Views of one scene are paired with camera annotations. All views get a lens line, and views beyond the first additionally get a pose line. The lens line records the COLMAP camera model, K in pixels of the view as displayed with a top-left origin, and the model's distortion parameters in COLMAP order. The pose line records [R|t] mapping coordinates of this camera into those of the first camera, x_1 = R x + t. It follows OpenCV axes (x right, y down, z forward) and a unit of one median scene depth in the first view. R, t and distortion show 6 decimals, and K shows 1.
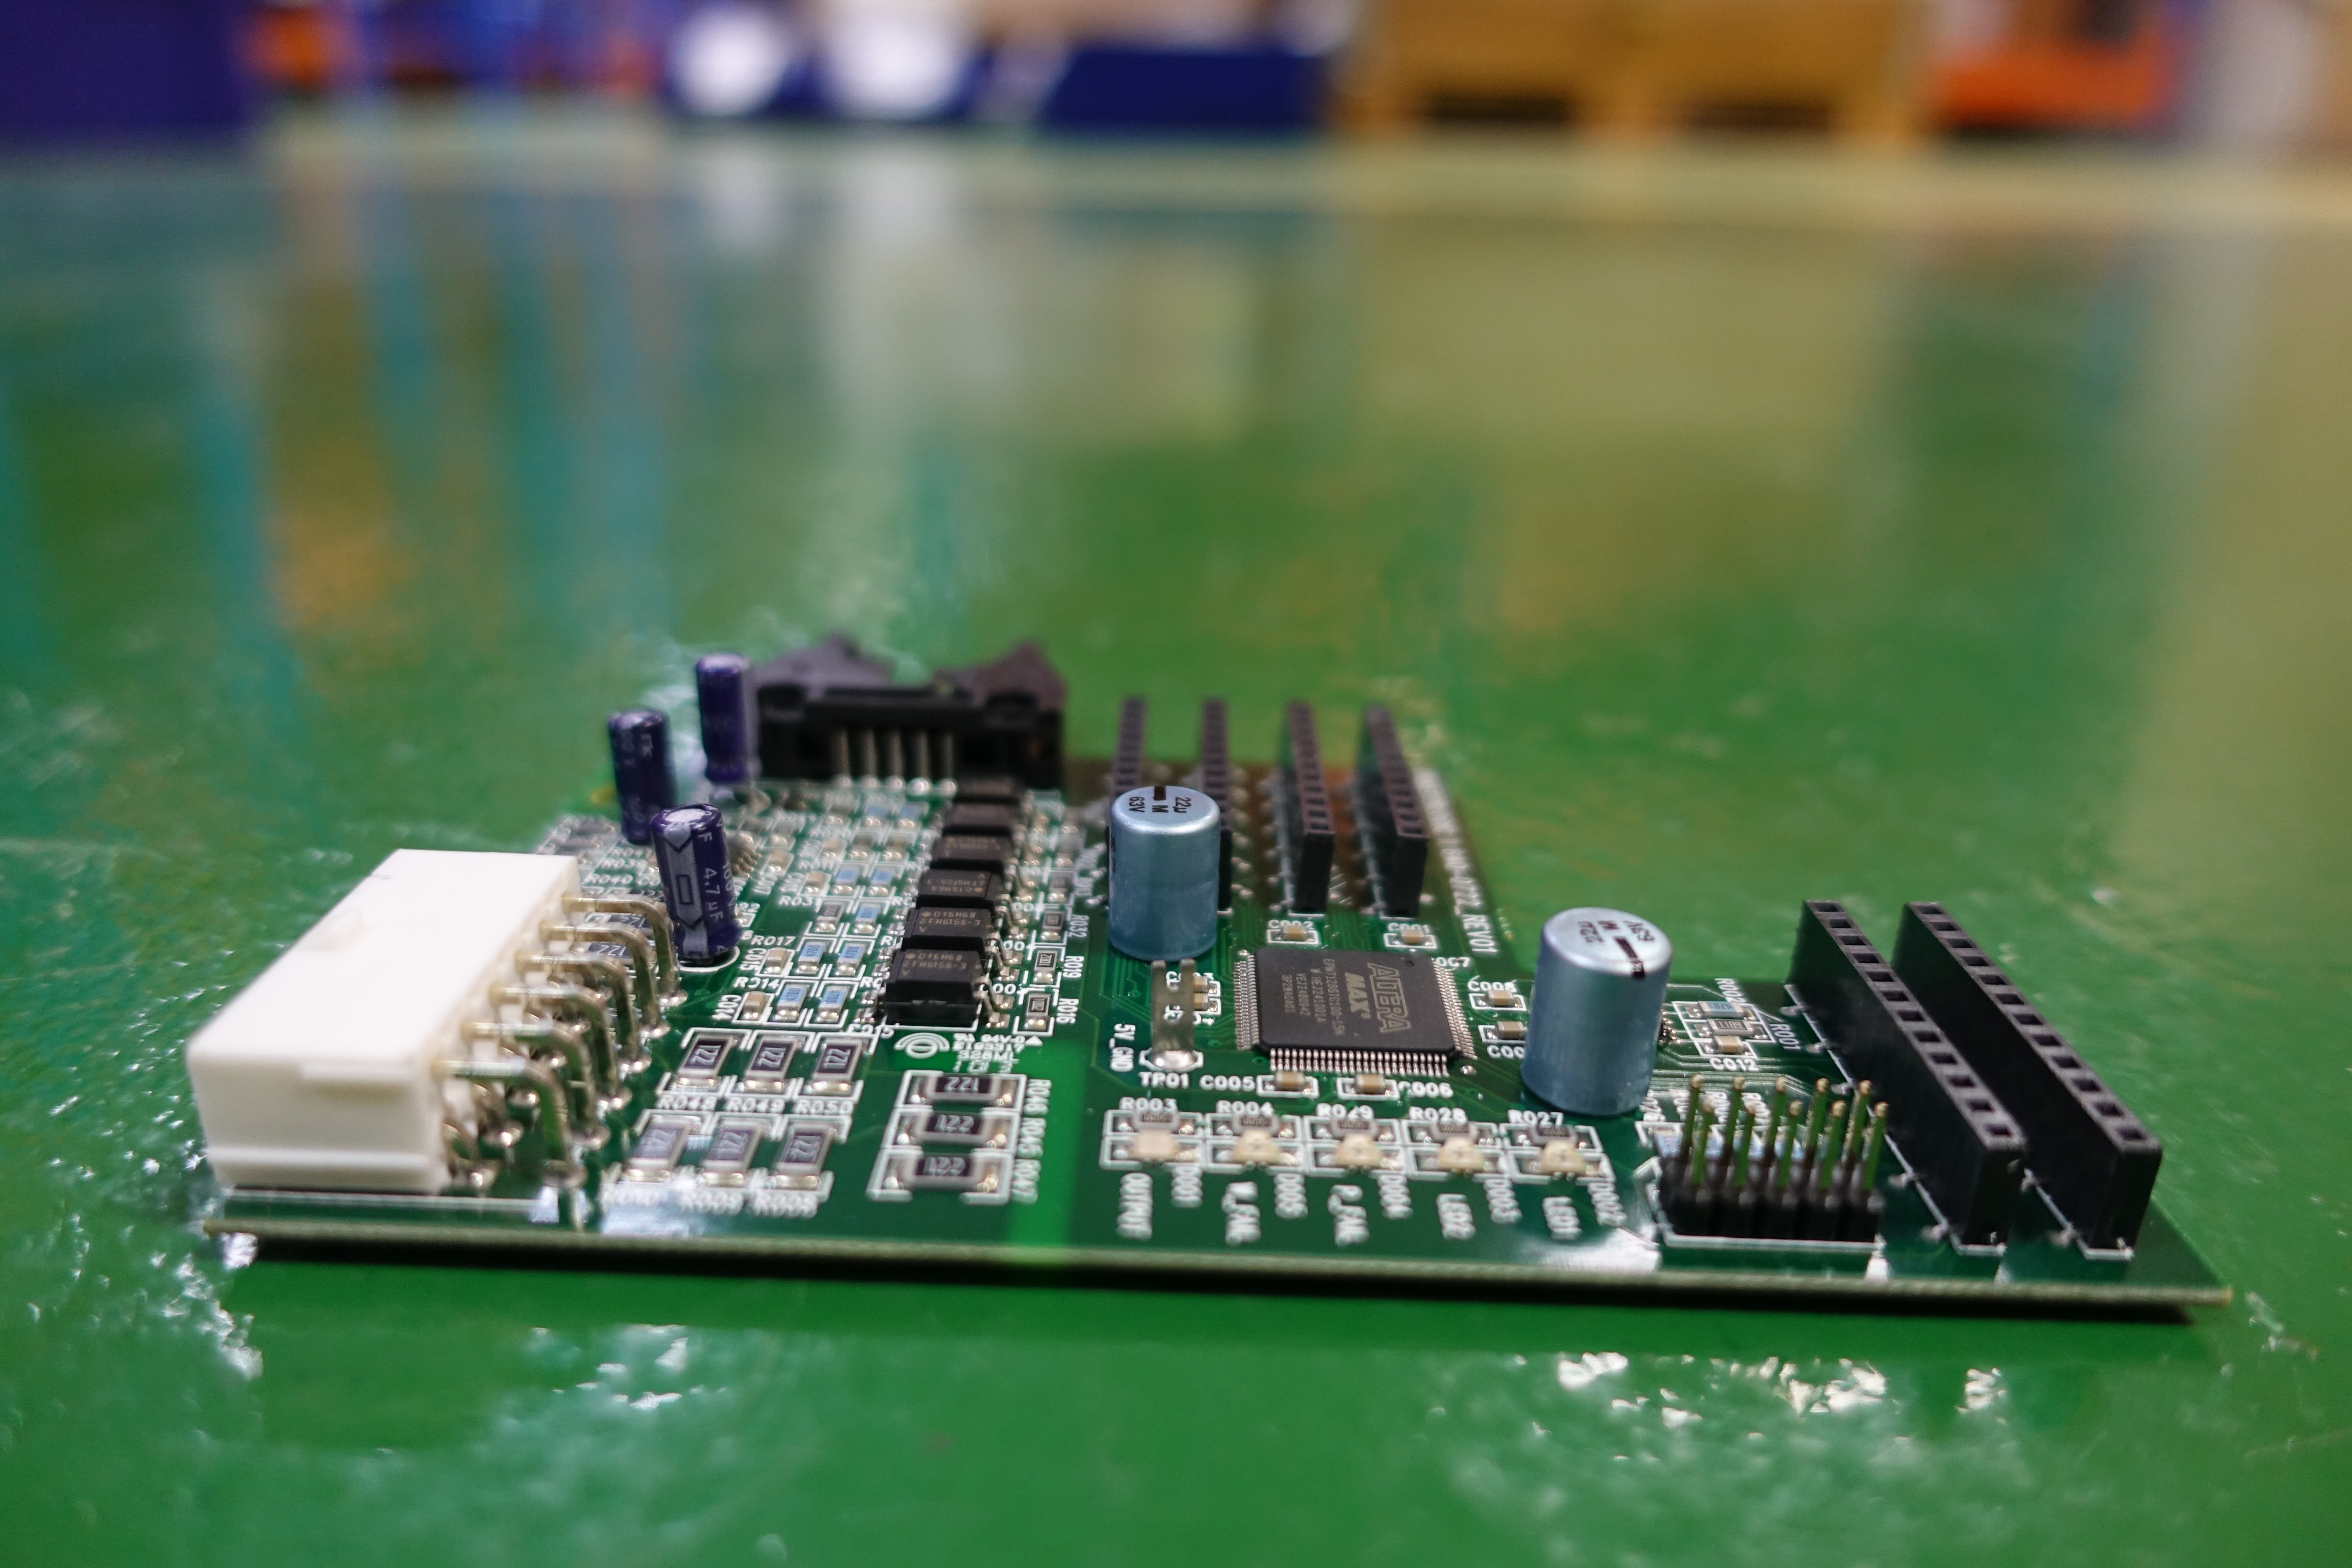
lens RADIAL K [[1594.0, 0, 1176.0], [0, 1594.0, 784.0], [0, 0, 1]] dist [0.000102, 0.000123]
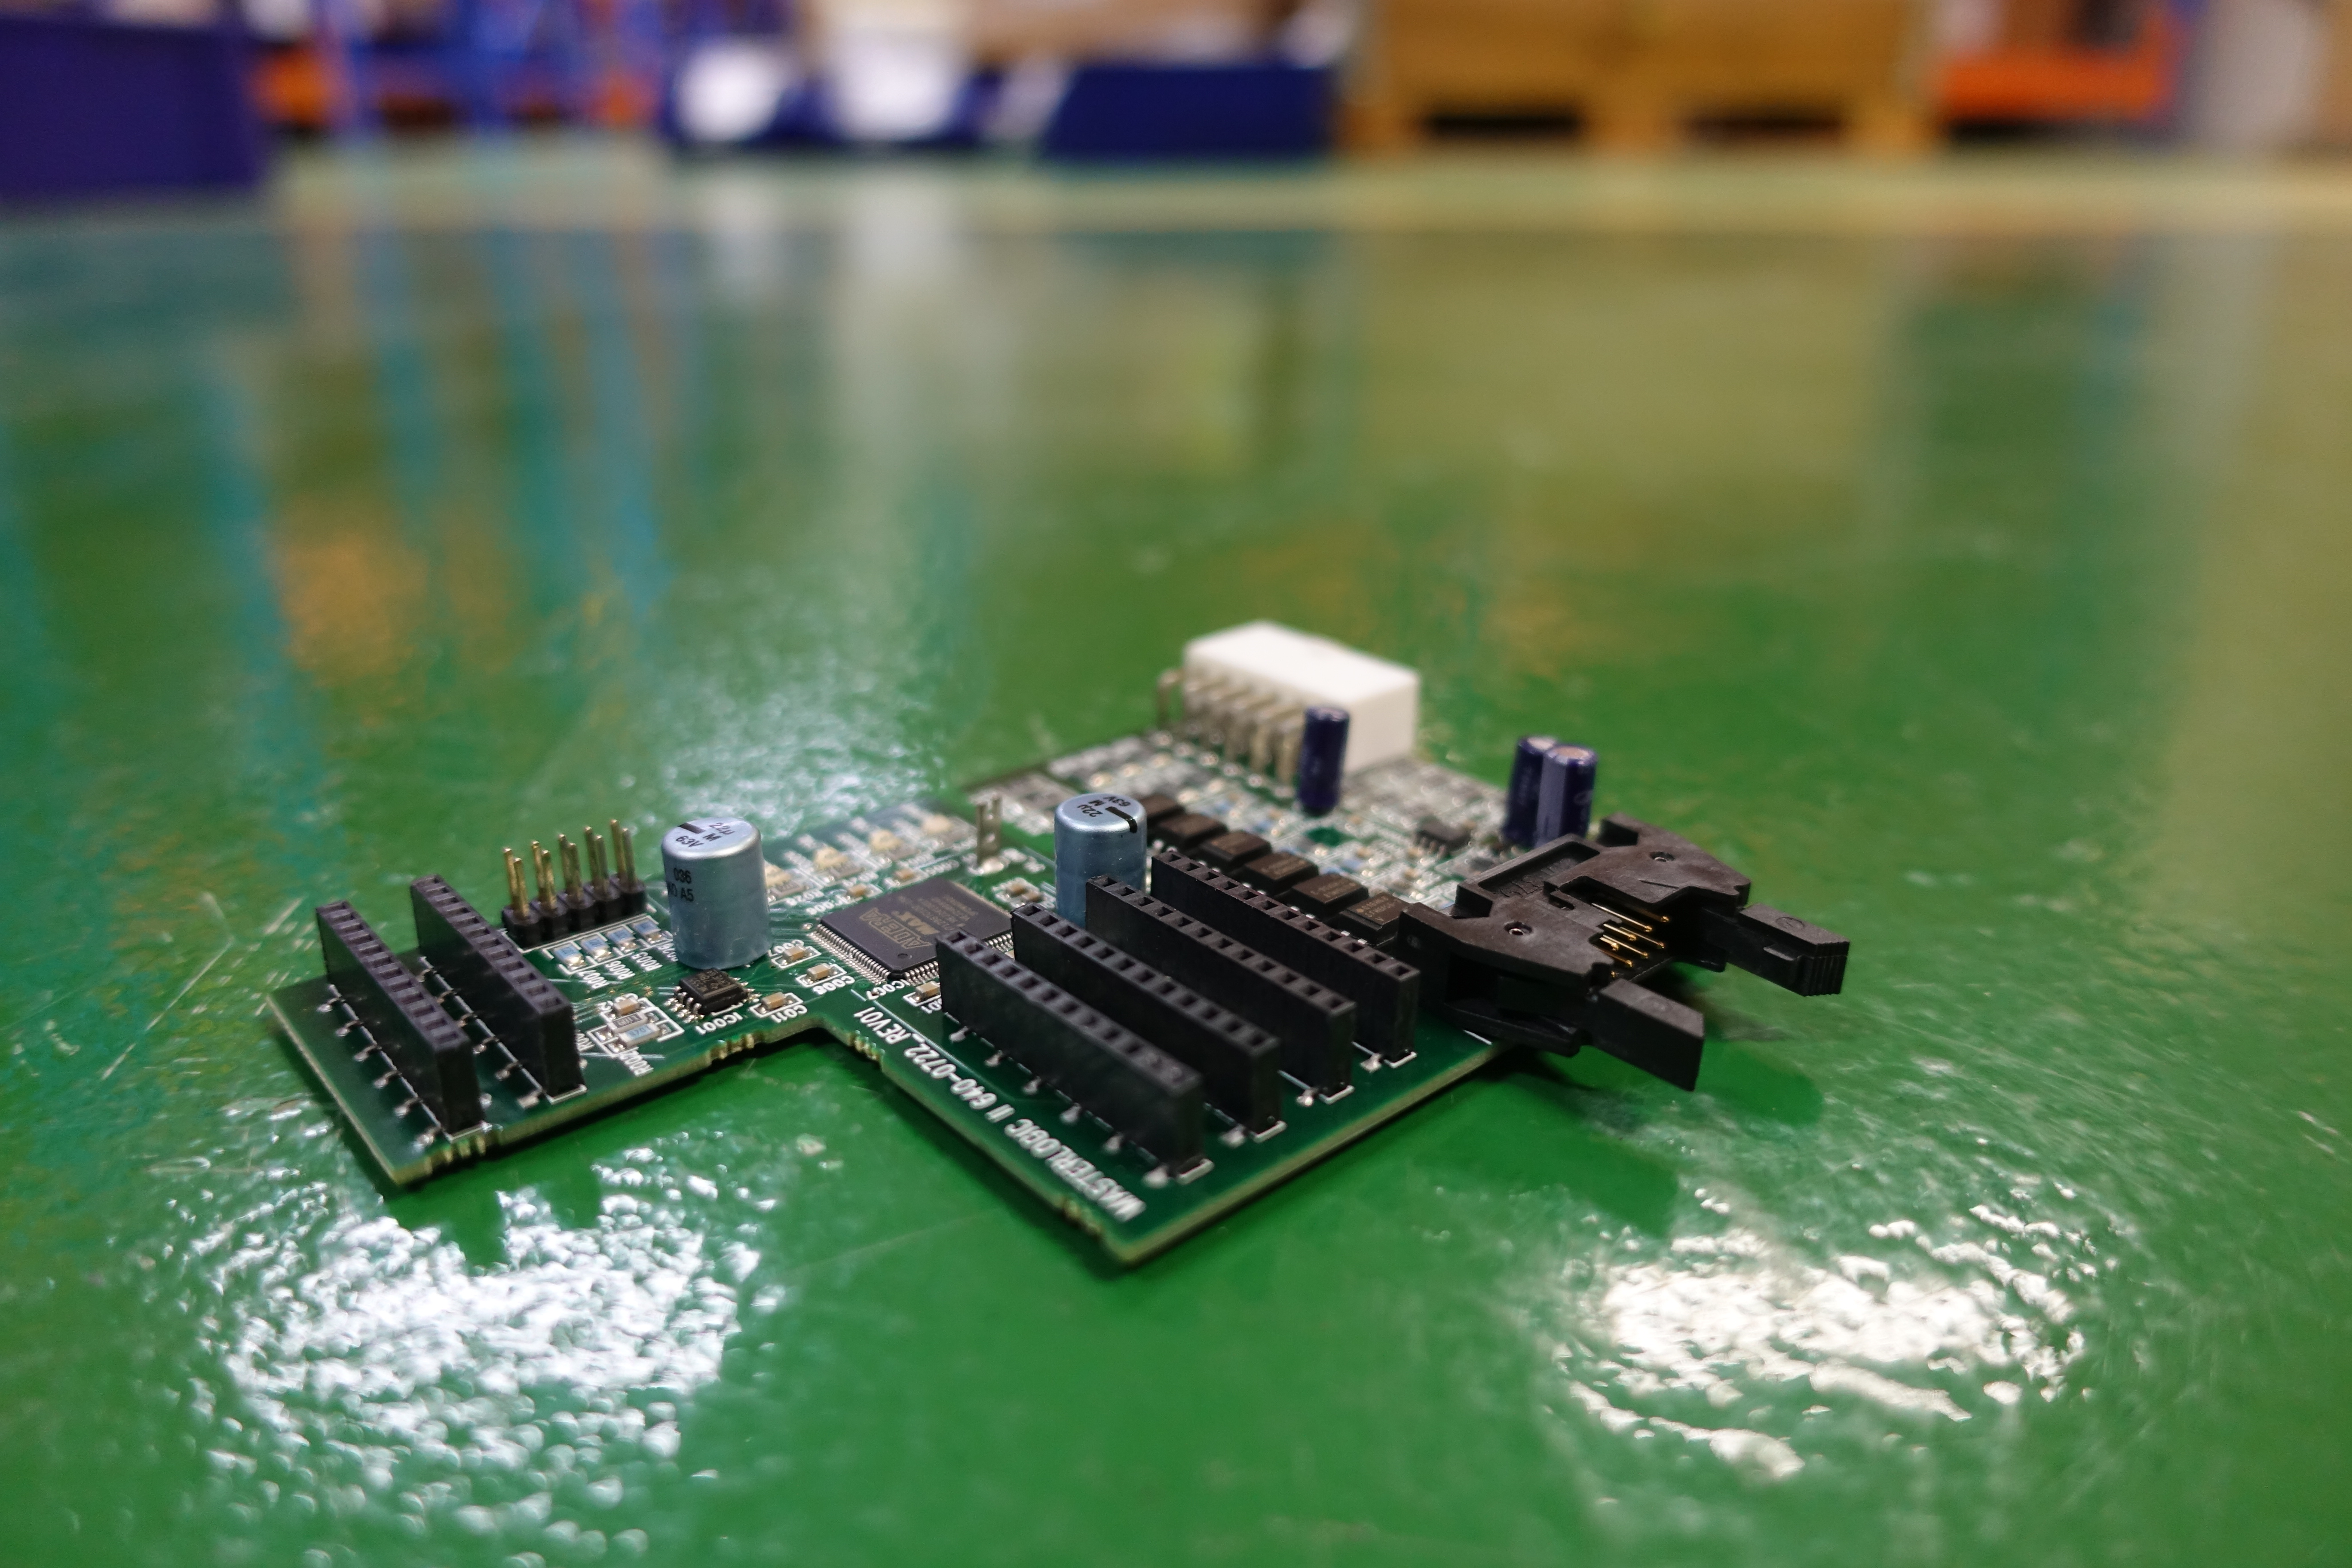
lens RADIAL K [[1594.0, 0, 1176.0], [0, 1594.0, 784.0], [0, 0, 1]] dist [0.000102, 0.000123]
pose [[-0.742271, 0.226185, -0.630773, 0.799694], [-0.292055, 0.738007, 0.608317, -0.849019], [0.603107, 0.635756, -0.481743, 1.818385]]
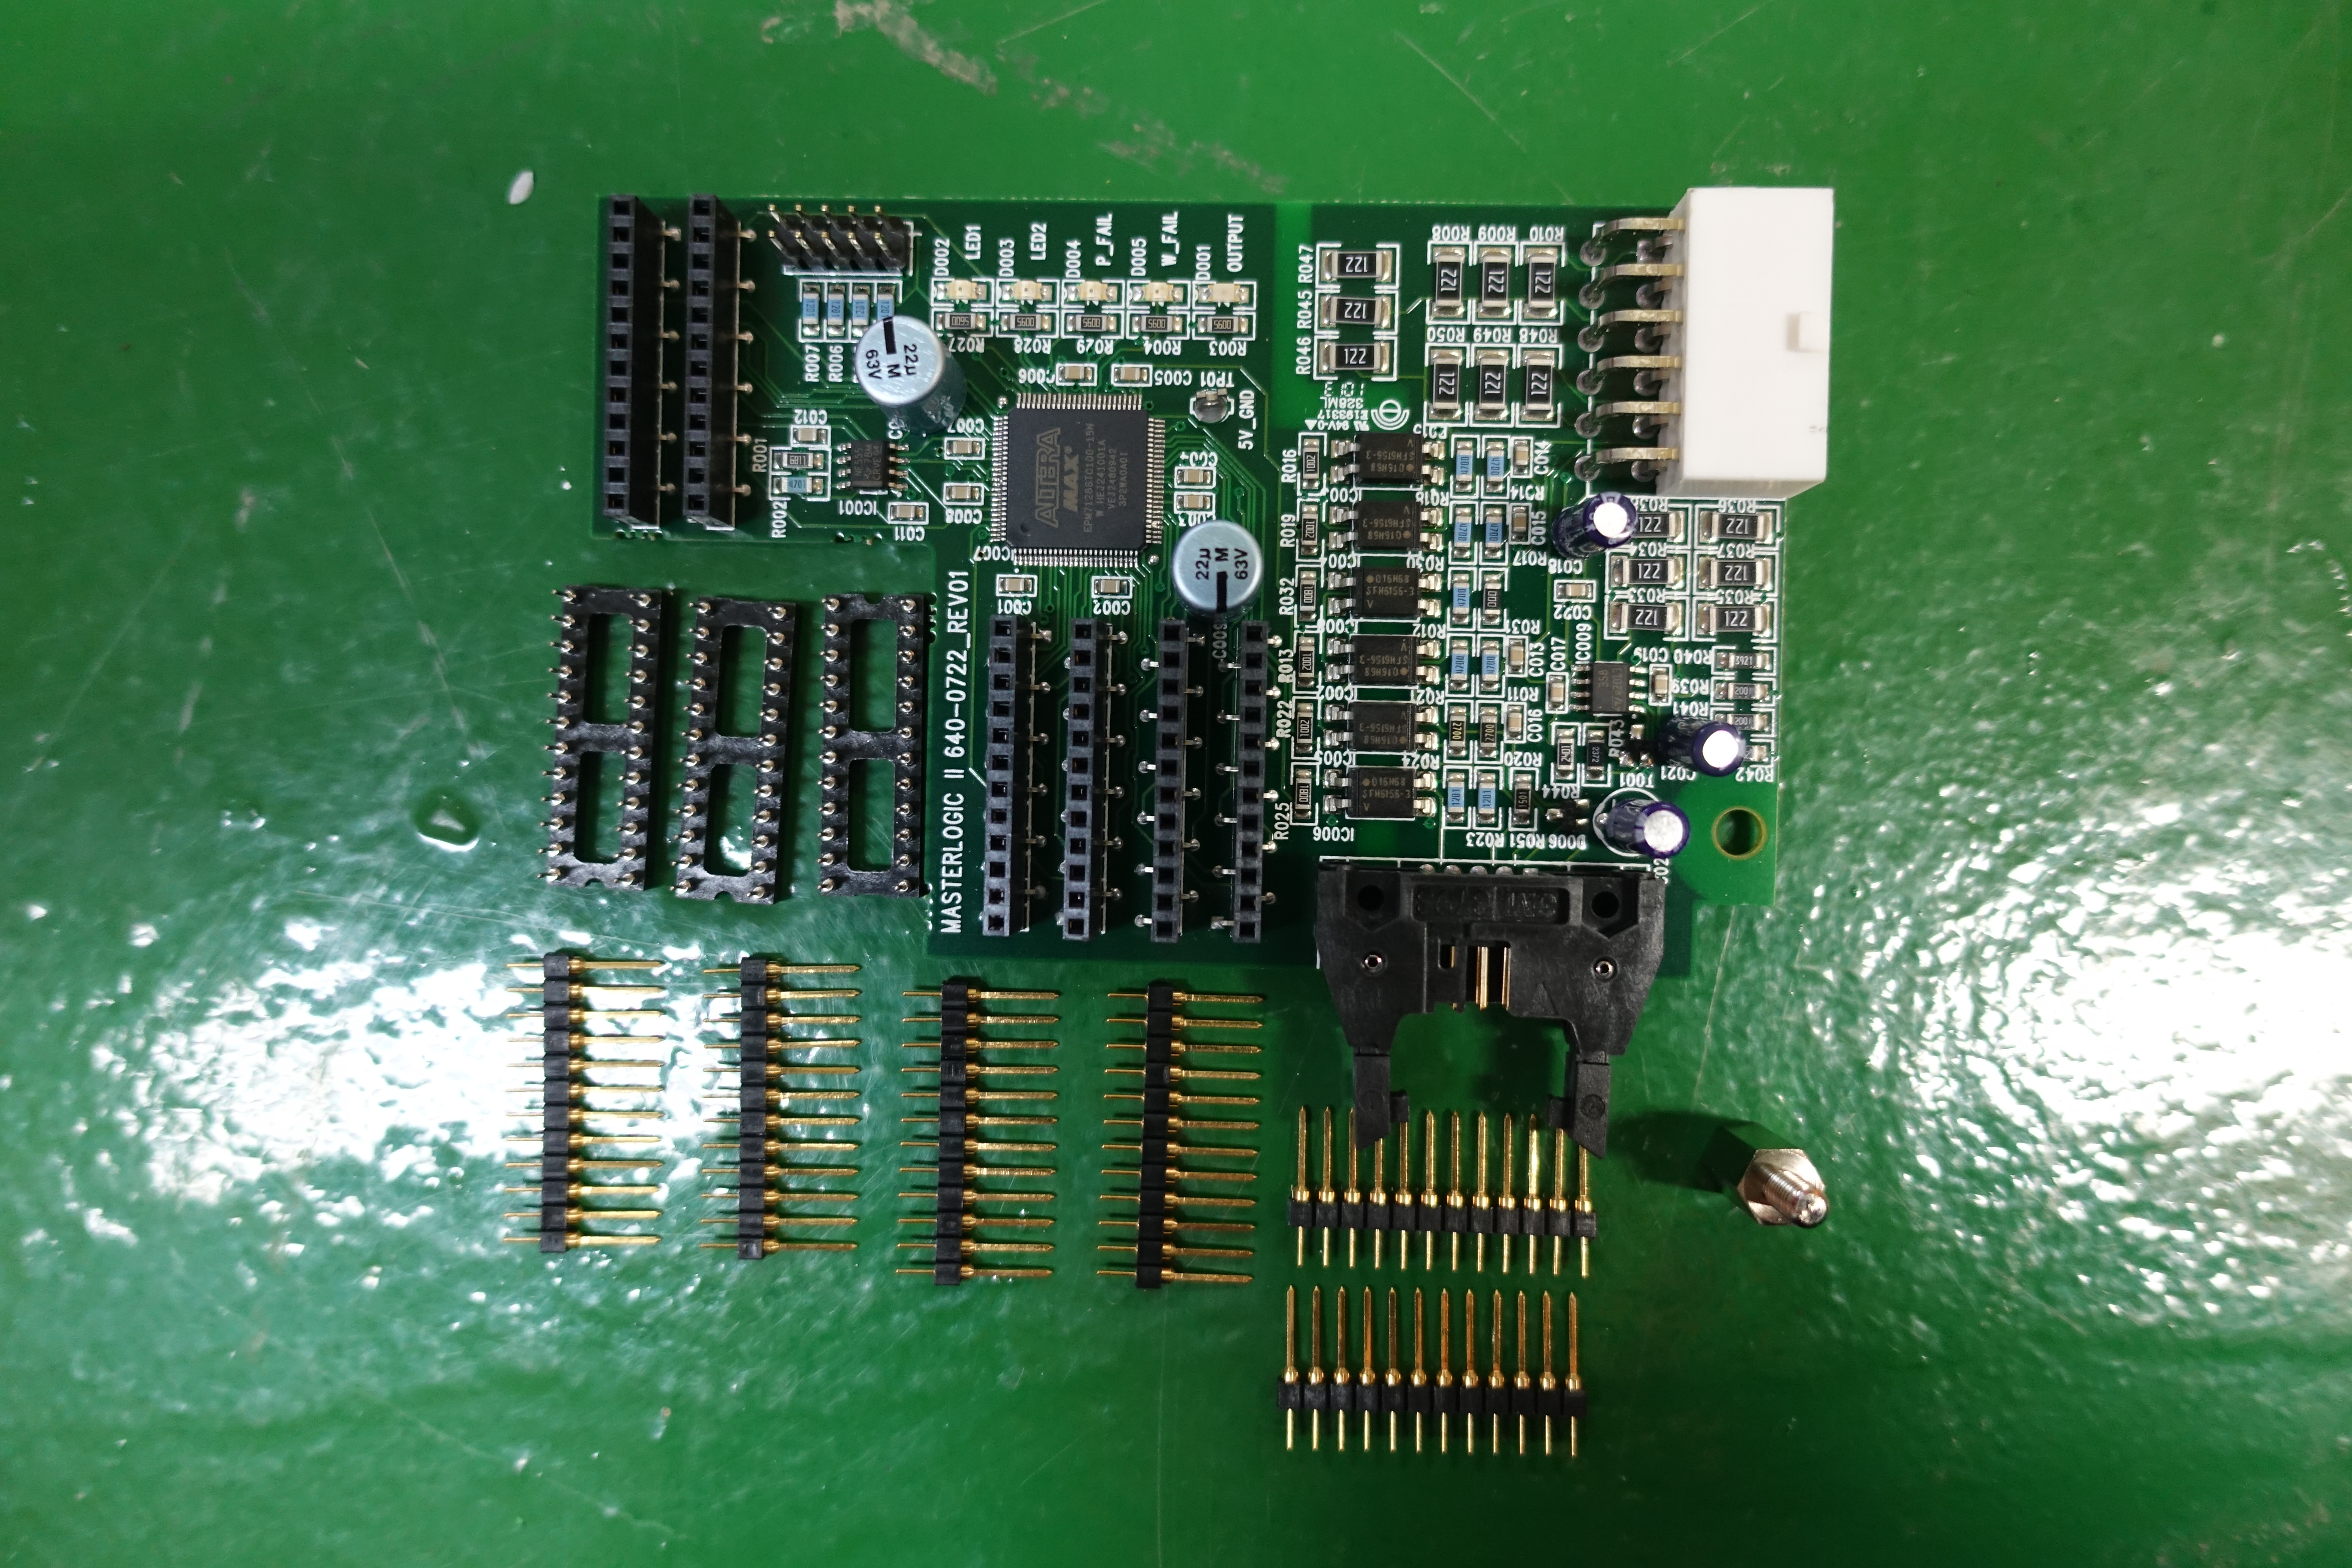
lens RADIAL K [[1594.0, 0, 1176.0], [0, 1594.0, 784.0], [0, 0, 1]] dist [0.000102, 0.000123]
pose [[-0.999856, -0.010088, 0.013620, 0.006369], [0.016544, -0.406317, 0.913583, -1.290532], [-0.003682, 0.913677, 0.406425, 0.757547]]
